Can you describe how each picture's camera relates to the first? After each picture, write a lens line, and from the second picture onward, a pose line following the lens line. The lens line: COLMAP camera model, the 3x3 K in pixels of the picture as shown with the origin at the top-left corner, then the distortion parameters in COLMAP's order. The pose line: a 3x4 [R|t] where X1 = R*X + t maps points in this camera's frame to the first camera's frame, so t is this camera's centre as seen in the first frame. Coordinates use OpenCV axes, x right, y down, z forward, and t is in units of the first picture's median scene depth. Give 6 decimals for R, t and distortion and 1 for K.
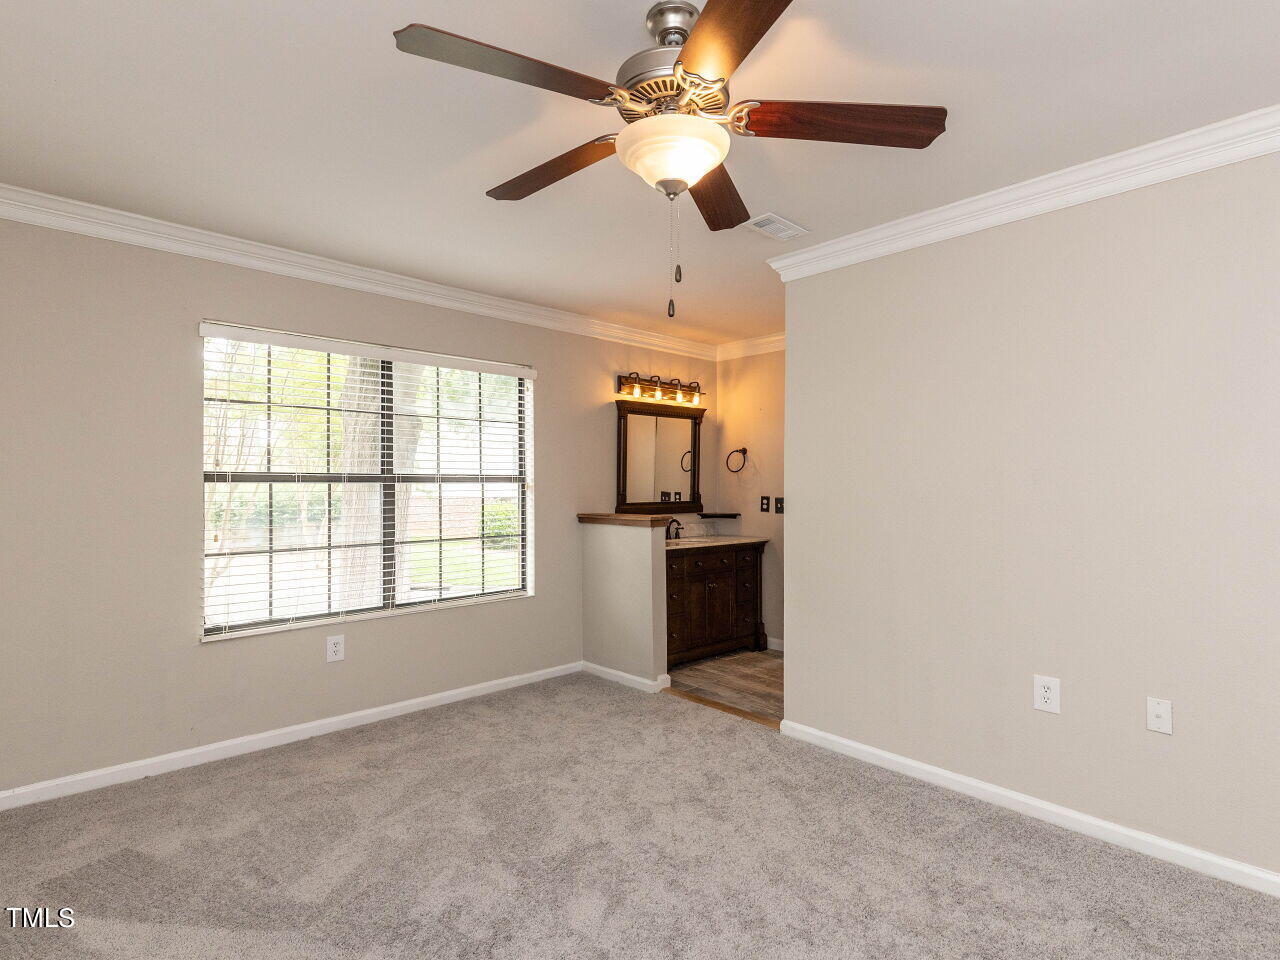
lens RADIAL K [[686.5, 0, 640.0], [0, 686.5, 480.0], [0, 0, 1]] dist [-0.015838, -0.000407]
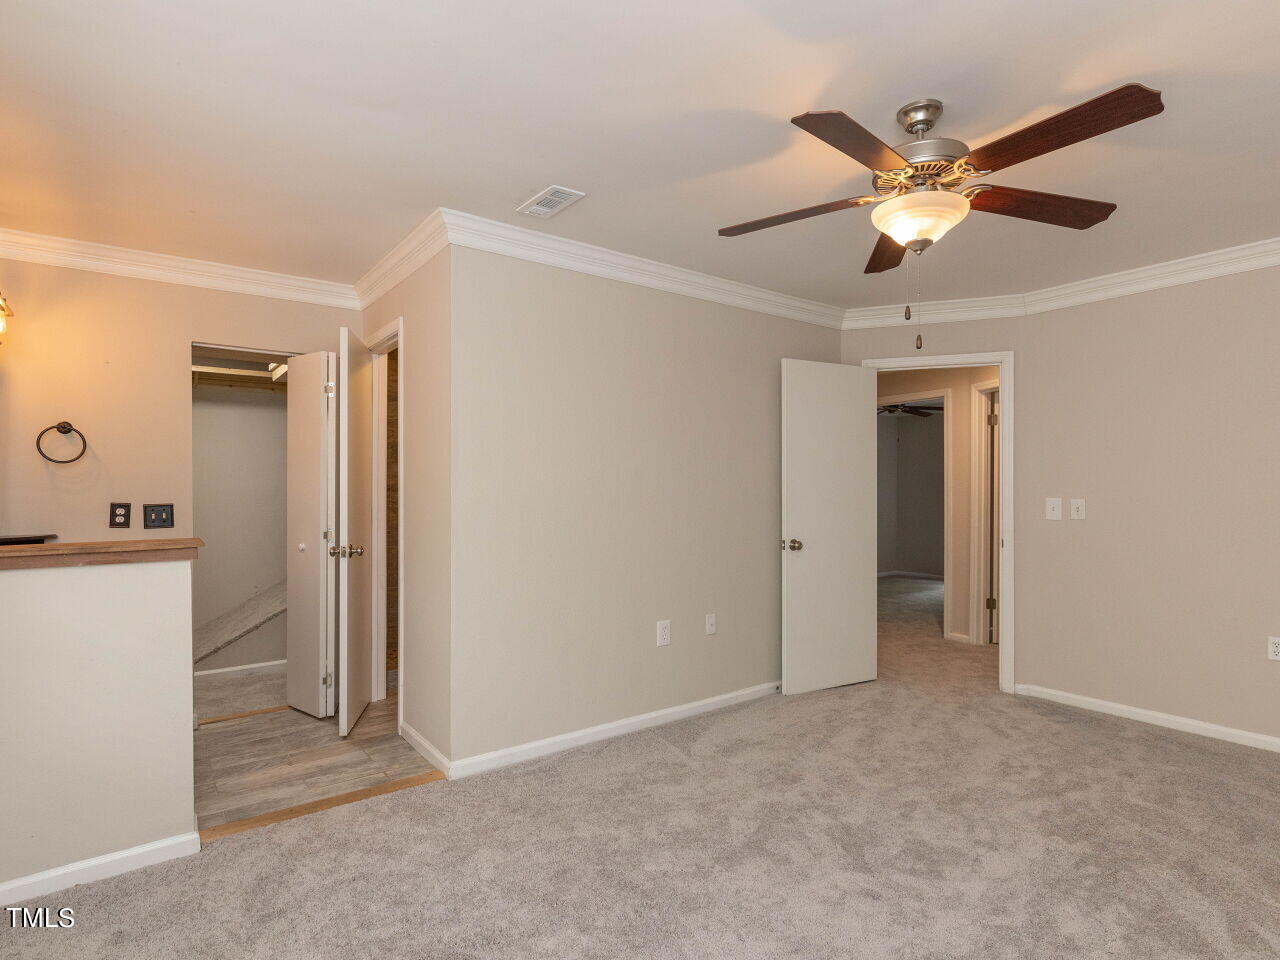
lens RADIAL K [[686.5, 0, 640.0], [0, 686.5, 480.0], [0, 0, 1]] dist [-0.015838, -0.000407]
pose [[0.056376, 0.007602, 0.998381, -0.528621], [-0.003306, 0.999967, -0.007427, 0.006844], [-0.998404, -0.002882, 0.056399, 0.613934]]
